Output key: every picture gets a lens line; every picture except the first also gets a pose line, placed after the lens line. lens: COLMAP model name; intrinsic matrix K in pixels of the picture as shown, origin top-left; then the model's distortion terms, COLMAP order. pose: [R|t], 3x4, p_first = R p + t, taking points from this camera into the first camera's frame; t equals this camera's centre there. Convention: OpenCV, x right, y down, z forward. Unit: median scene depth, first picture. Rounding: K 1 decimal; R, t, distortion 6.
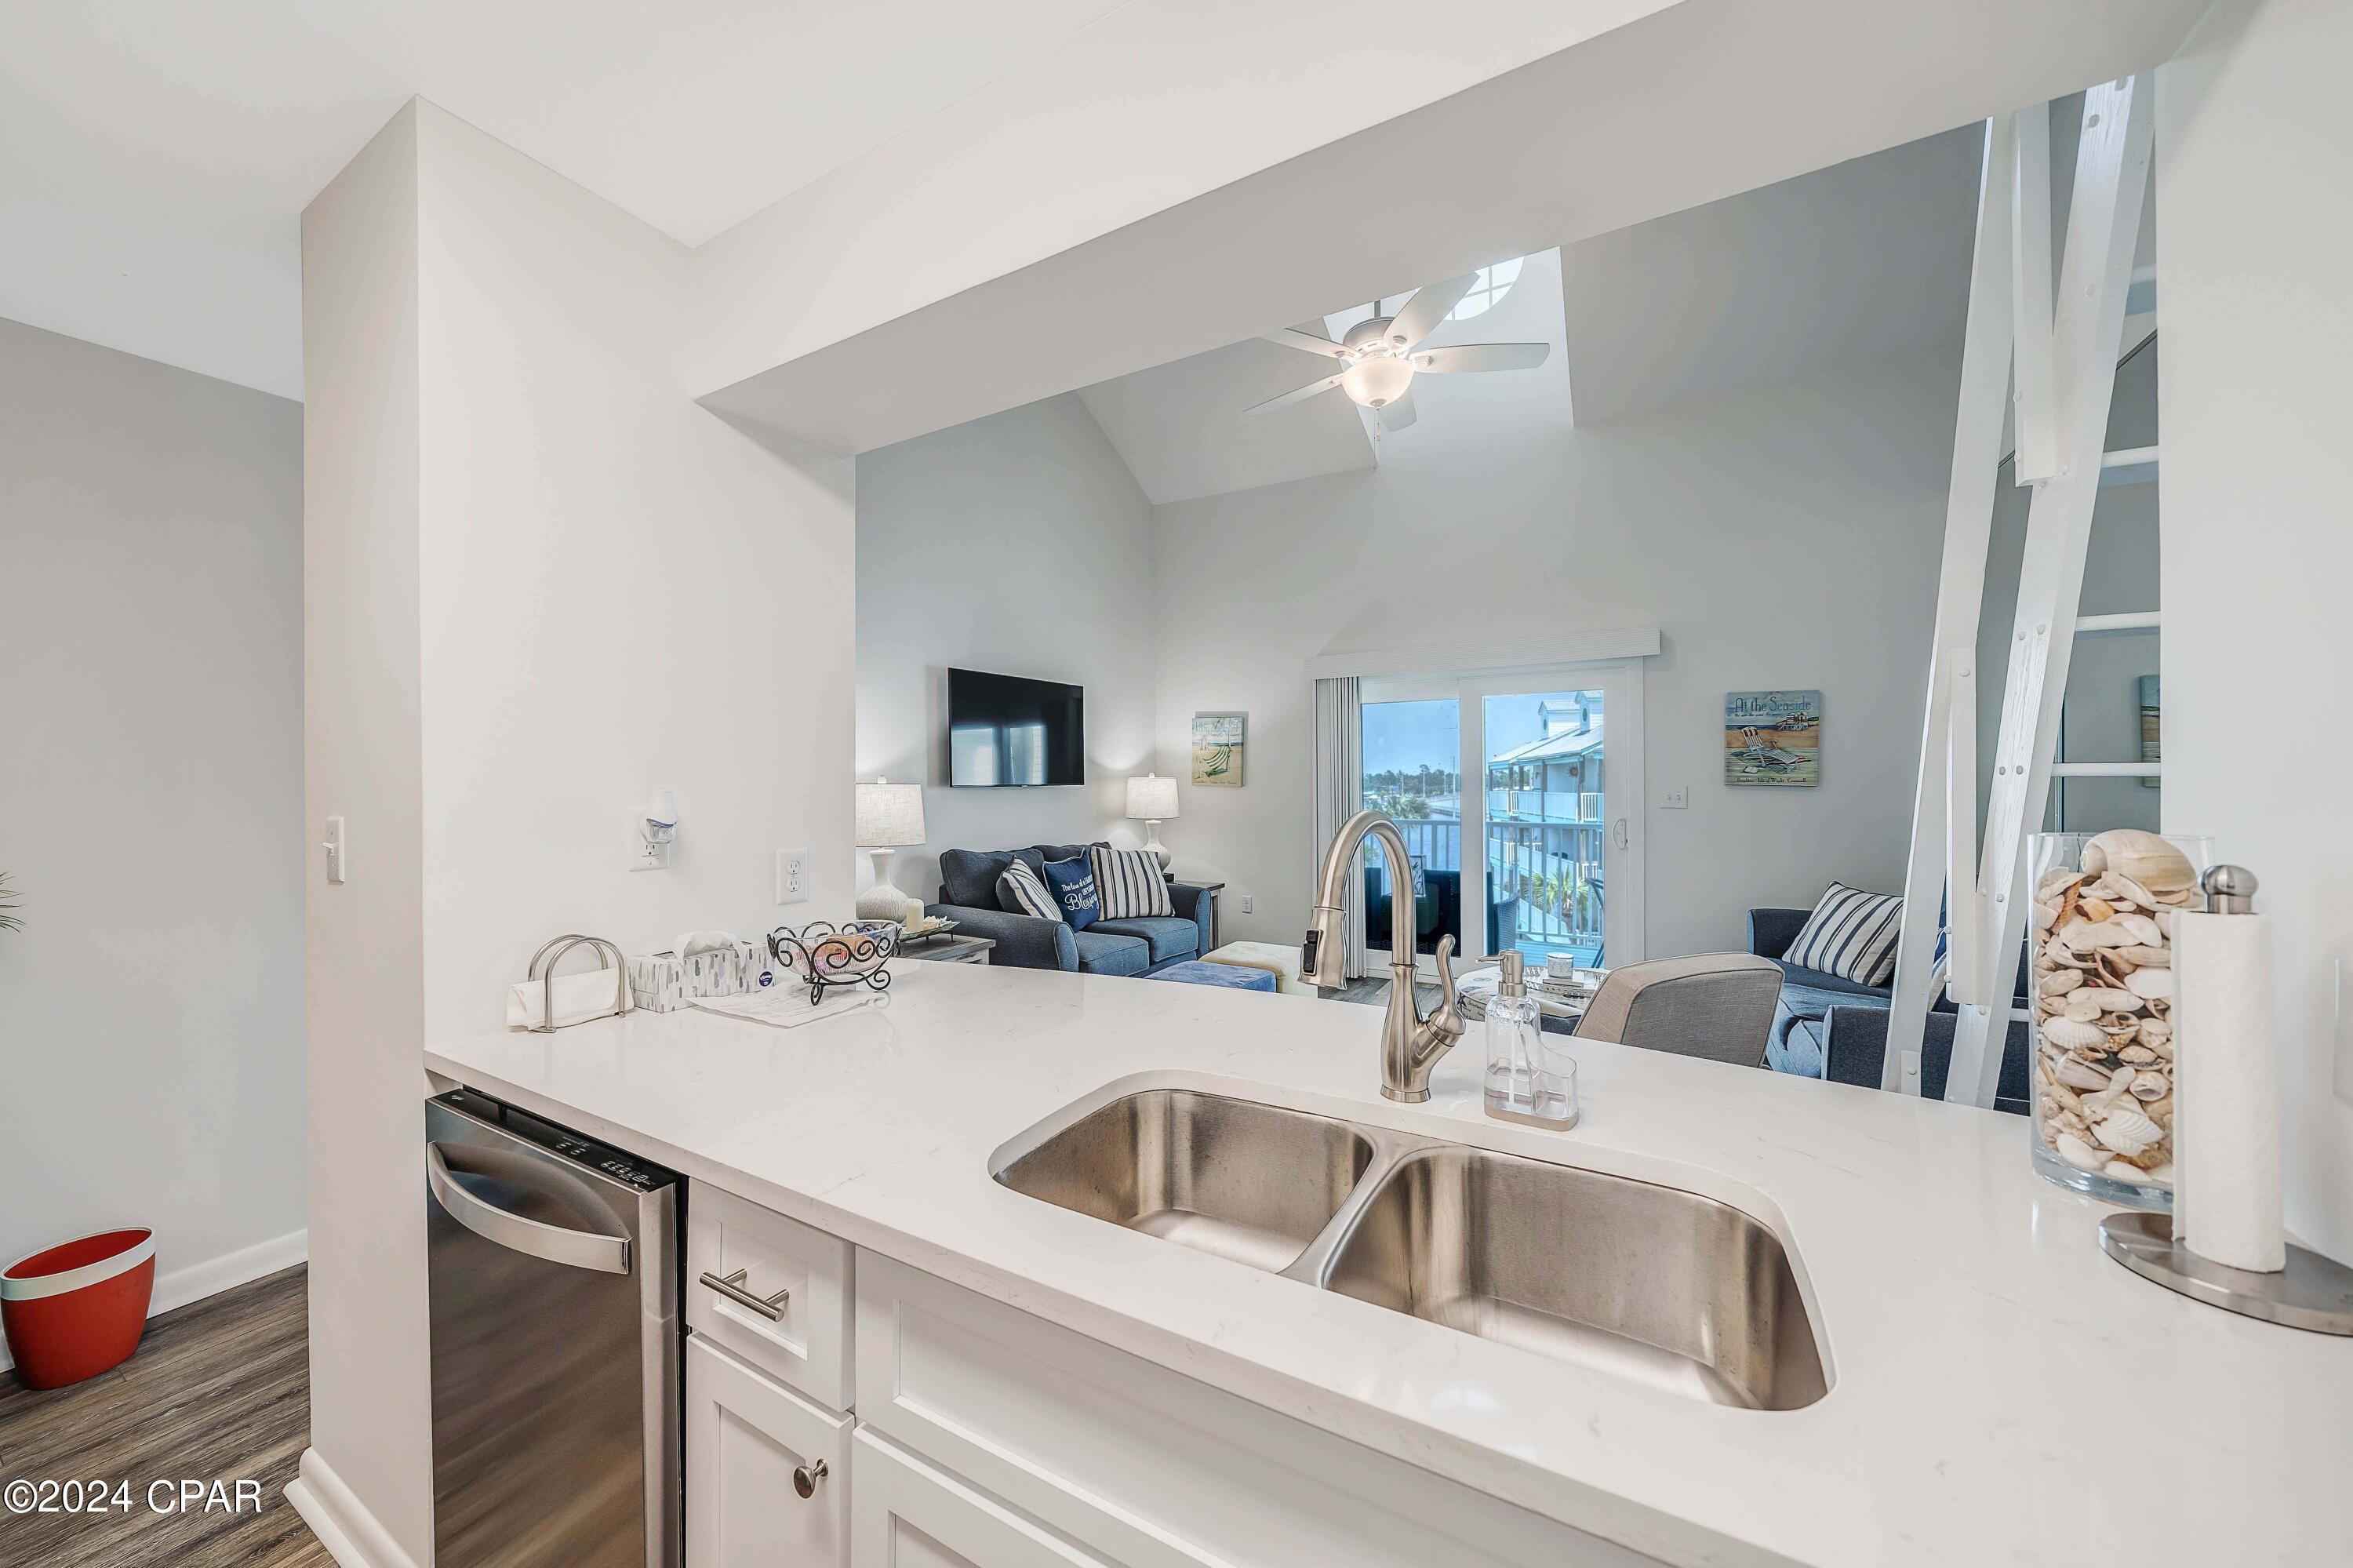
lens RADIAL K [[832.1, 0, 1166.4], [0, 832.1, 784.0], [0, 0, 1]] dist [-0.001014, 0.000032]
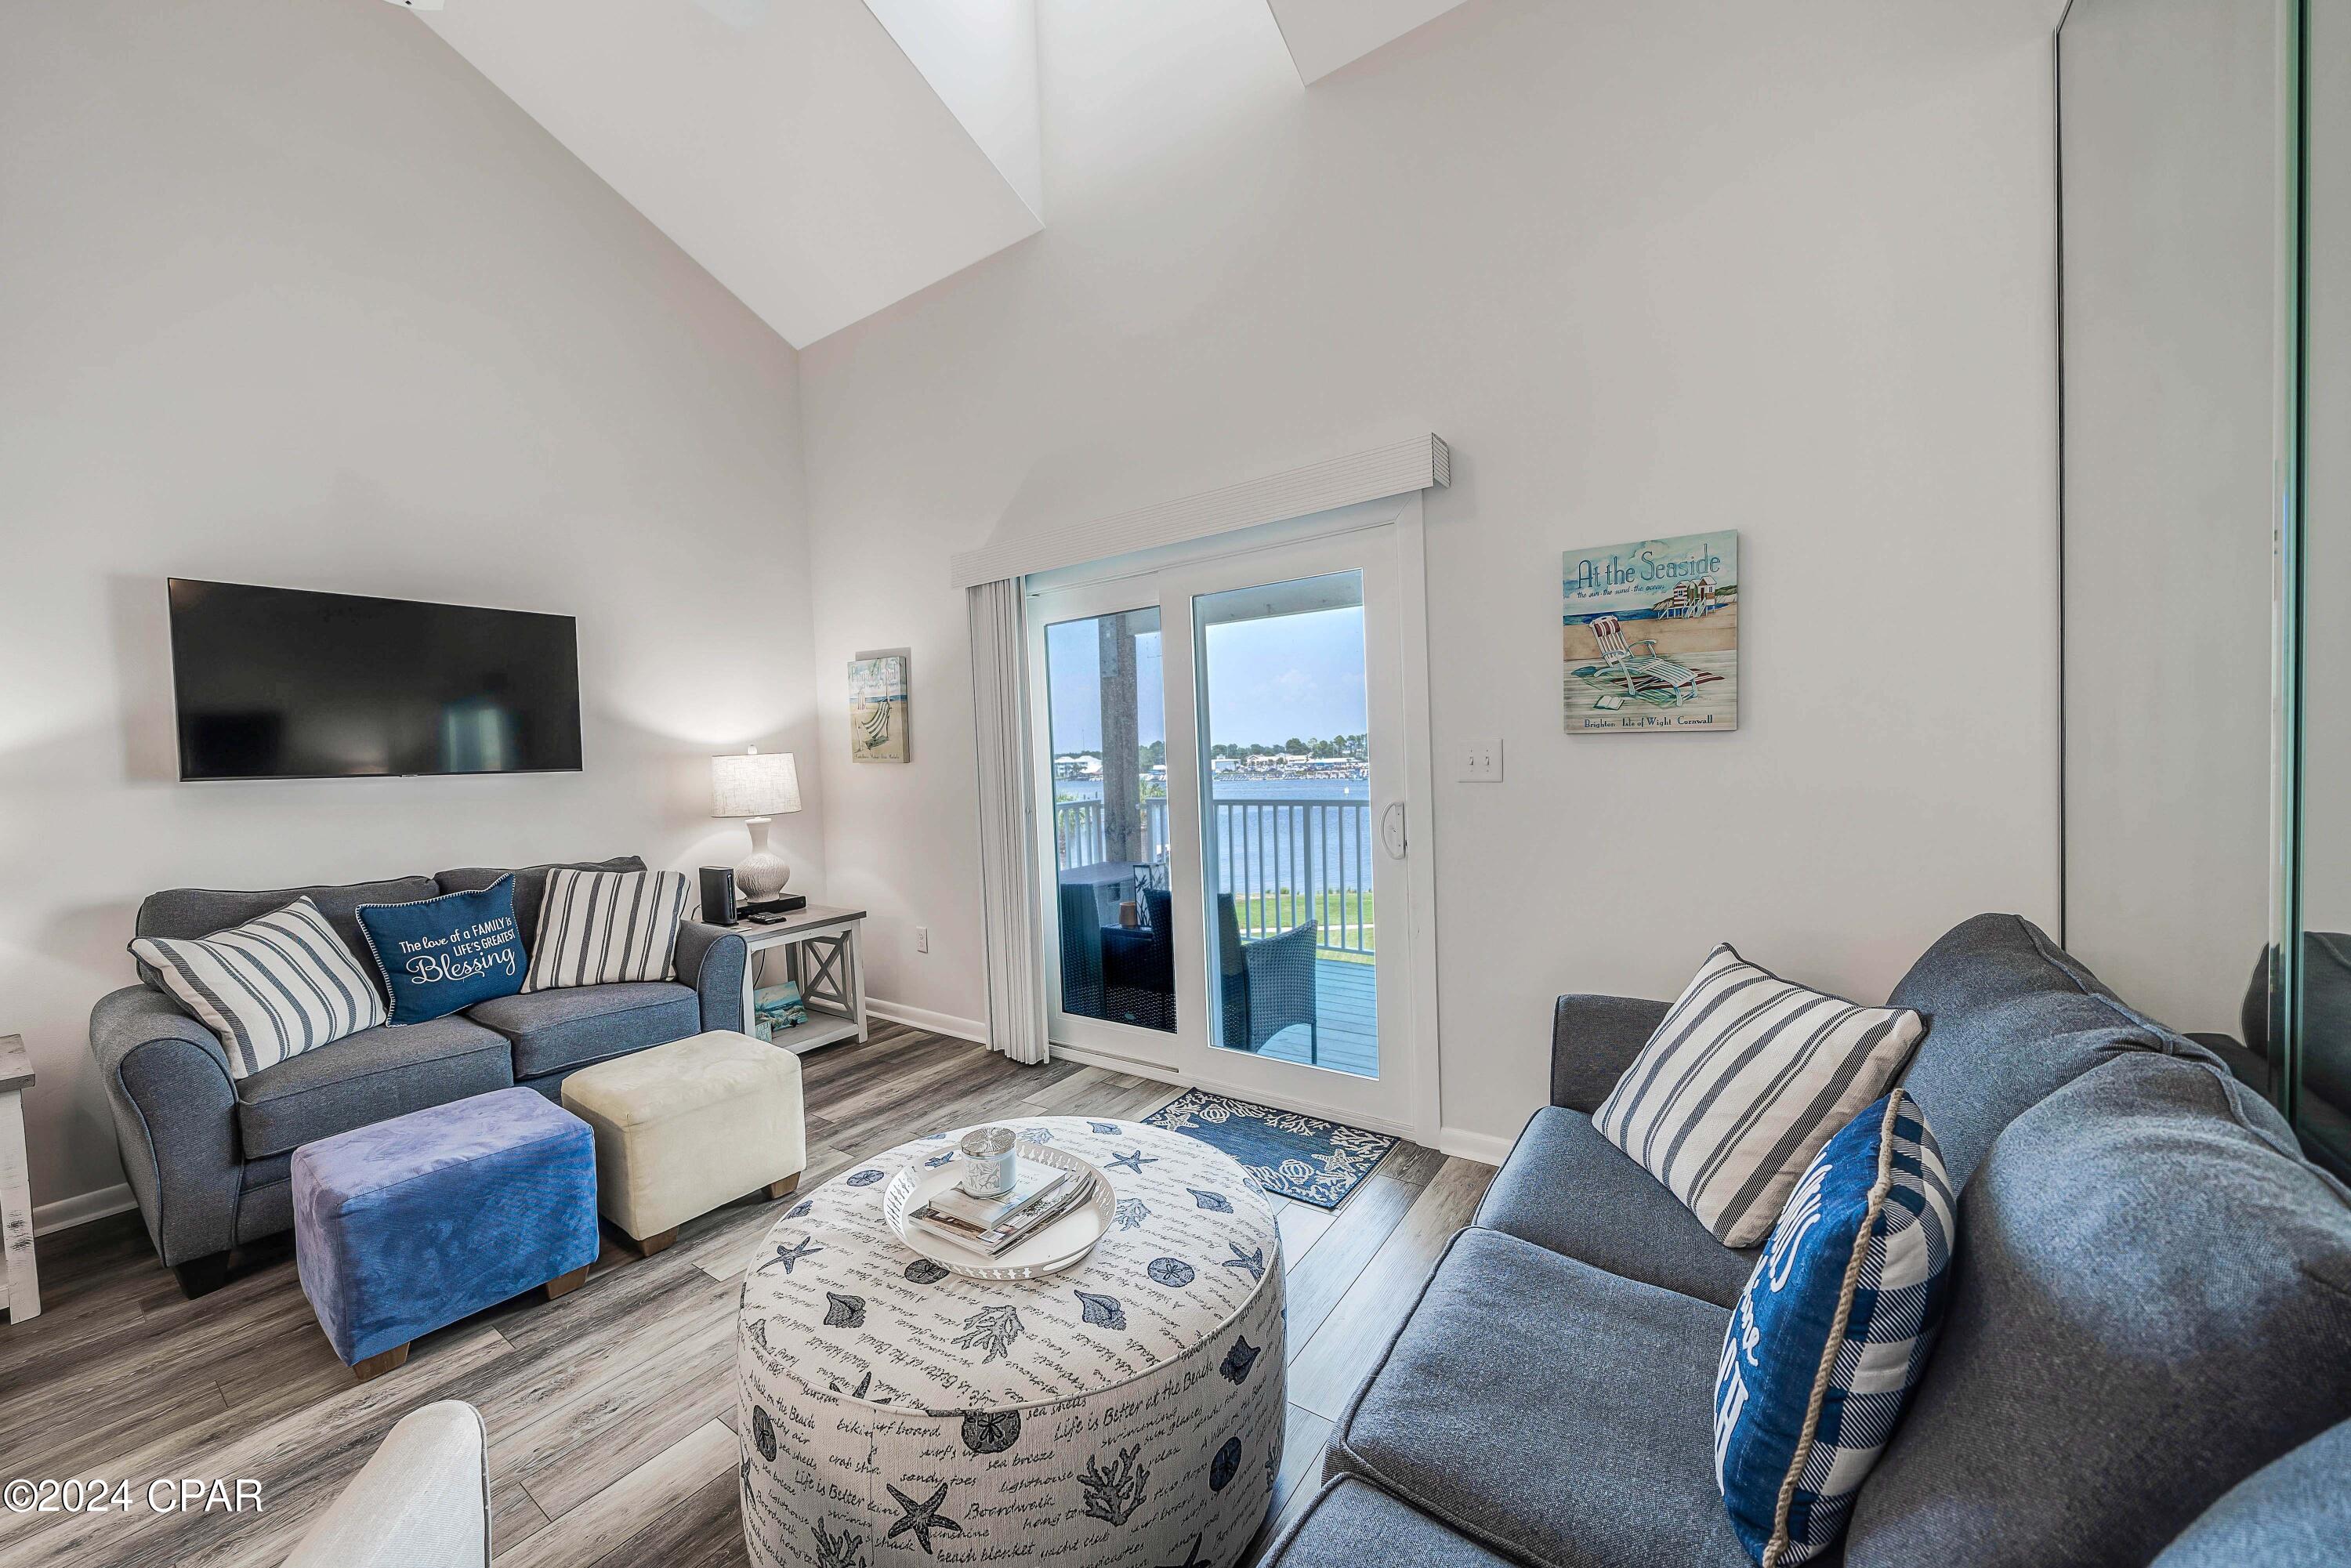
lens RADIAL K [[870.5, 0, 1164.5], [0, 870.5, 783.2], [0, 0, 1]] dist [-0.002220, -0.000295]
pose [[0.994138, -0.029513, -0.104013, 0.444204], [0.032885, 0.998983, 0.030846, 0.006330], [0.102997, -0.034085, 0.994098, 0.406979]]
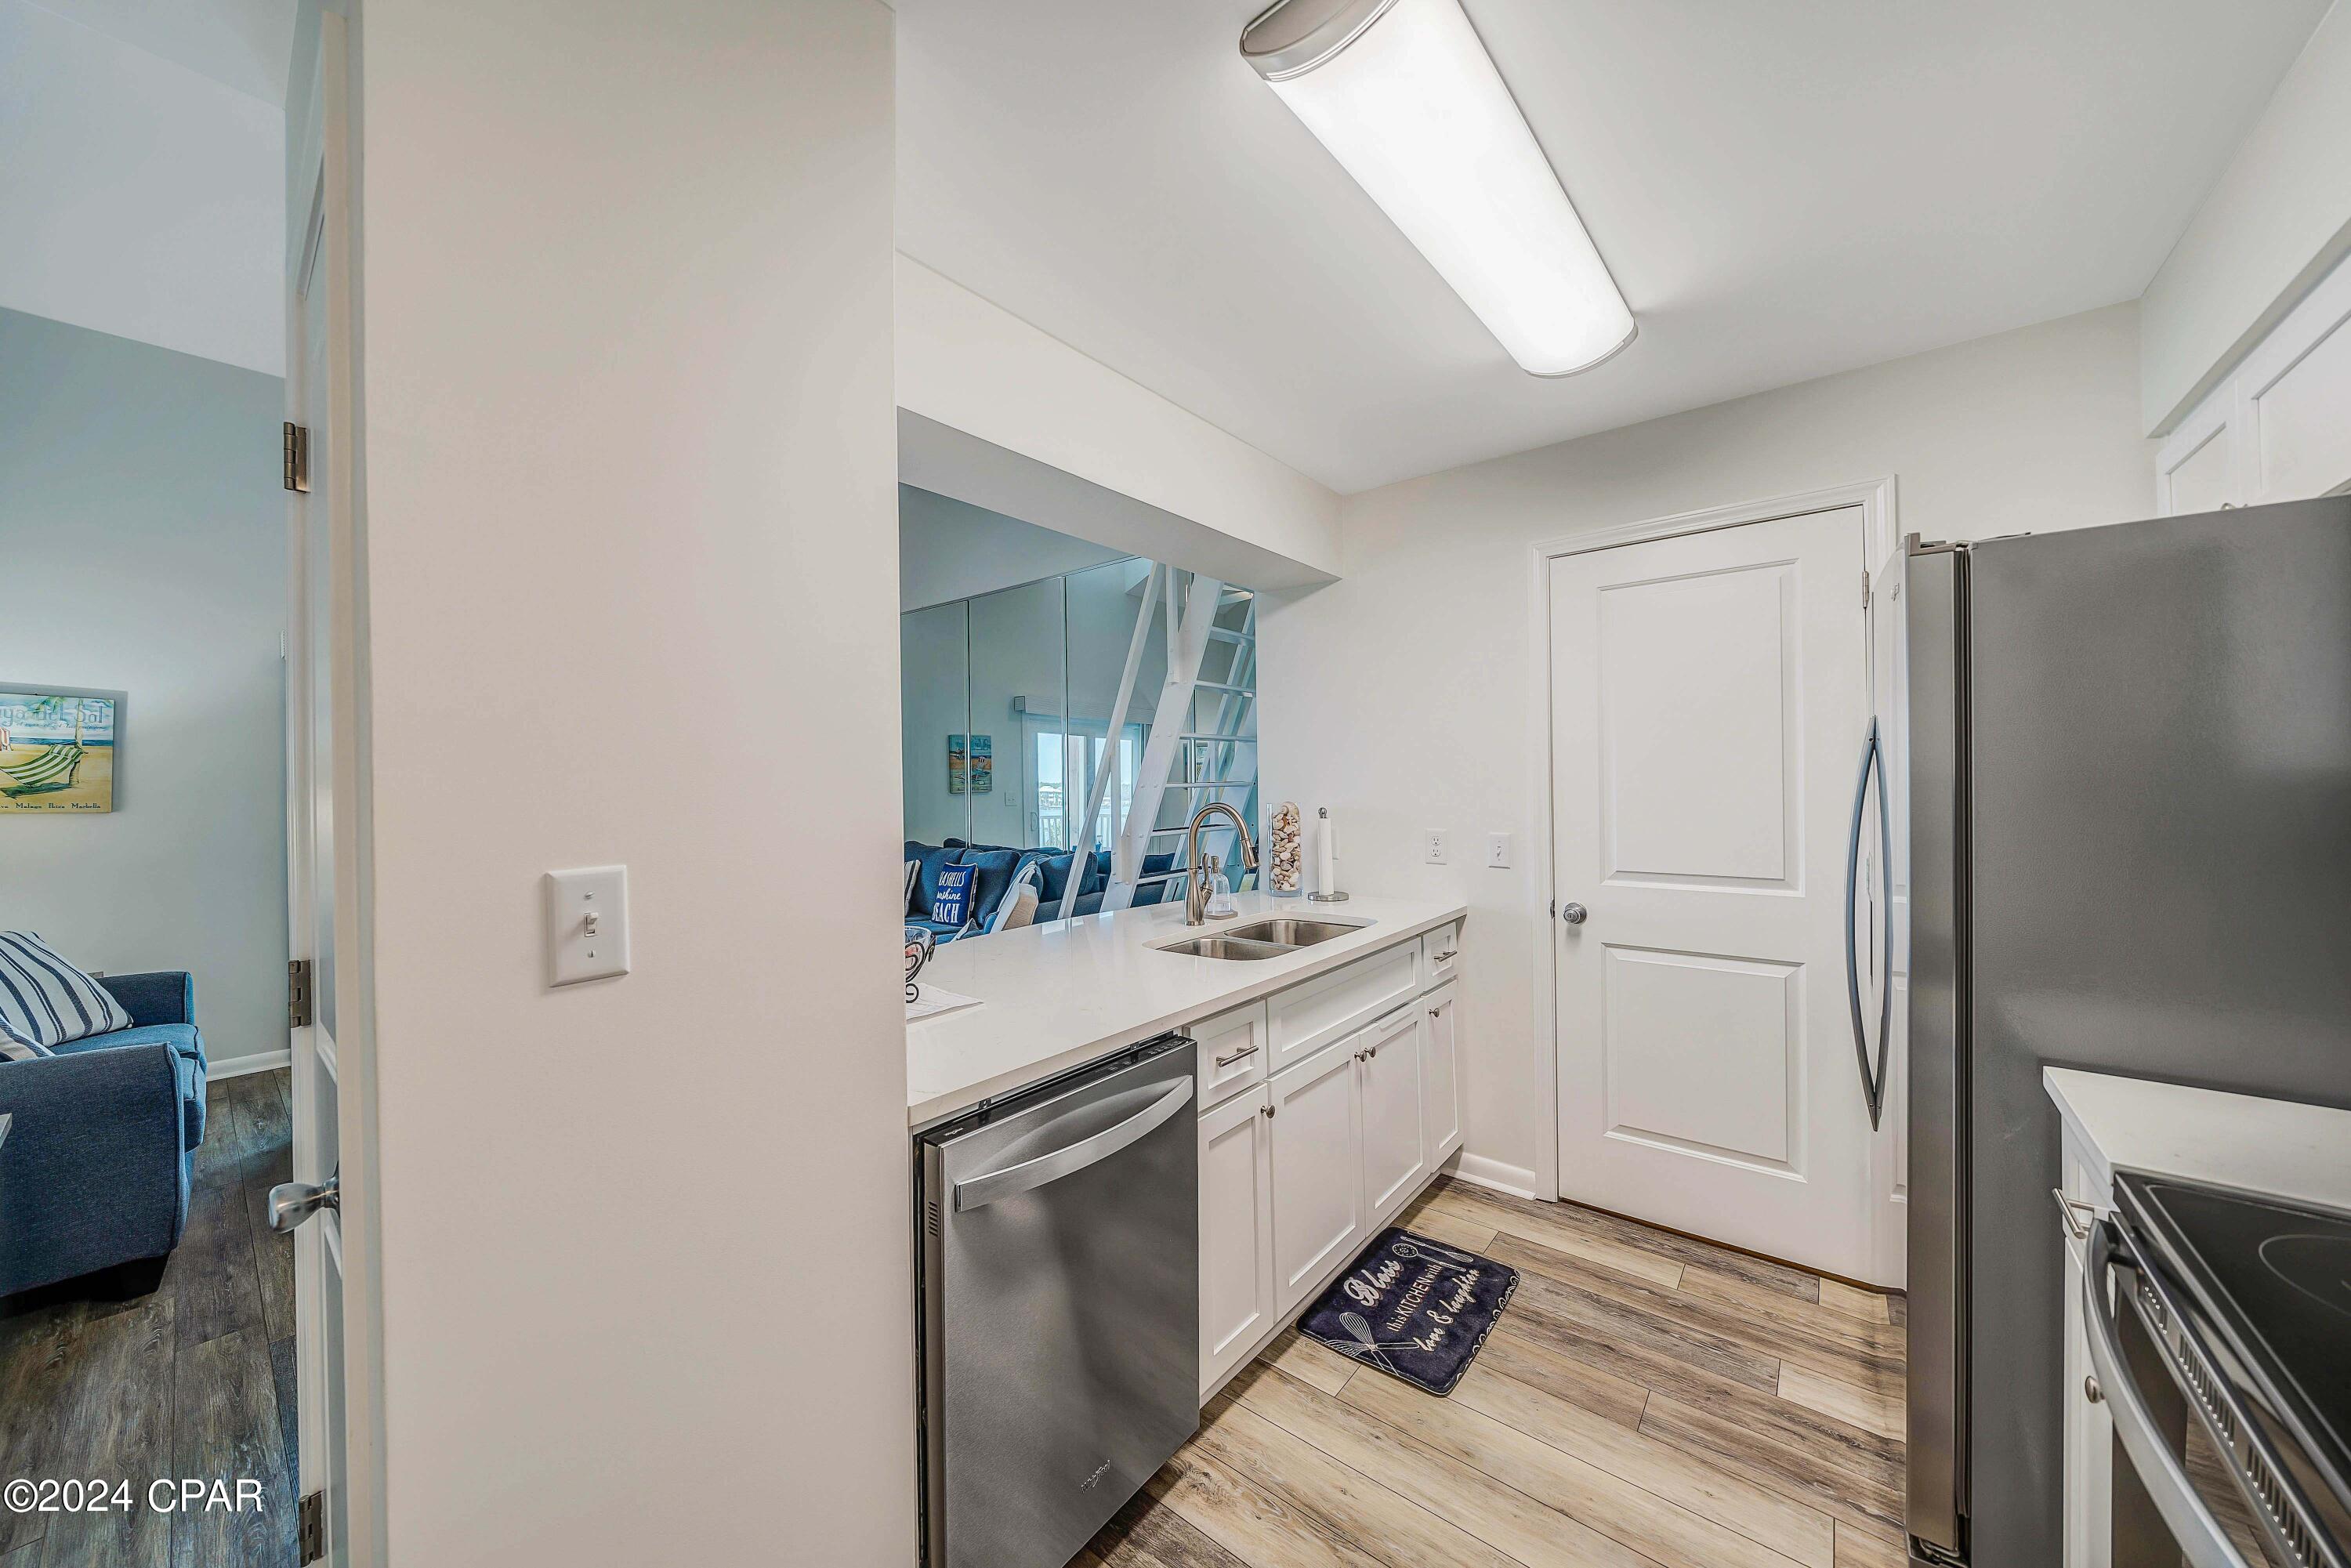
lens RADIAL K [[816.6, 0, 1150.2], [0, 816.6, 782.7], [0, 0, 1]] dist [0.001764, 0.000003]
pose [[0.184532, 0.002169, 0.982824, -0.443393], [0.016683, 0.999847, -0.005338, -0.002895], [-0.982685, 0.017382, 0.184468, 0.158831]]
